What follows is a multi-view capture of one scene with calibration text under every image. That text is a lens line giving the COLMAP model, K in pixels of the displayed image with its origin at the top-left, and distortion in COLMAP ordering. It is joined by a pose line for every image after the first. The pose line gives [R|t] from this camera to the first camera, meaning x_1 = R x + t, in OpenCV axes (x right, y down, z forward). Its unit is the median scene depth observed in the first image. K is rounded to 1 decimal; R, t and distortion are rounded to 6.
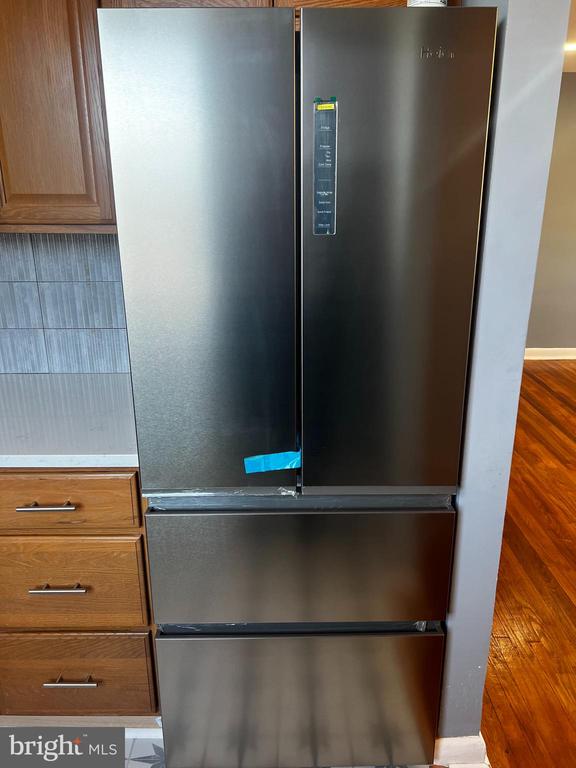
lens RADIAL K [[576.9, 0, 292.4], [0, 576.9, 386.5], [0, 0, 1]] dist [-0.006337, -0.000812]
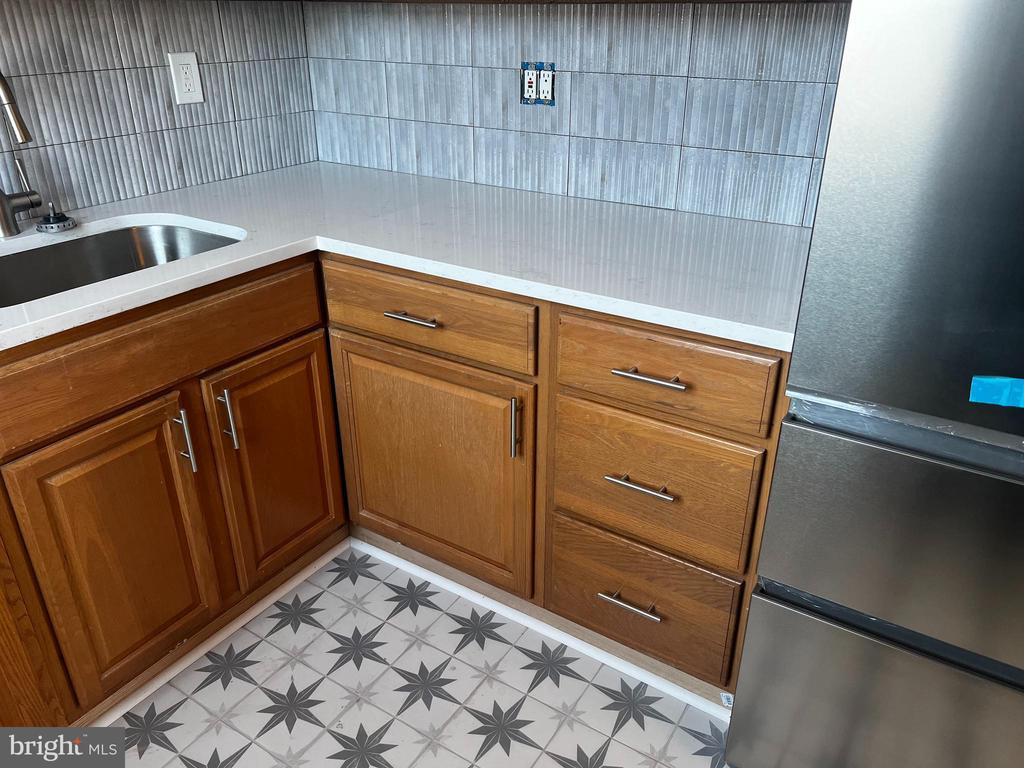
lens RADIAL K [[769.3, 0, 511.1], [0, 769.3, 379.8], [0, 0, 1]] dist [-0.006337, -0.000812]
pose [[0.827671, 0.243235, -0.505765, -0.066618], [-0.165552, 0.966913, 0.194092, 0.046240], [0.536240, -0.076914, 0.840554, 0.064169]]
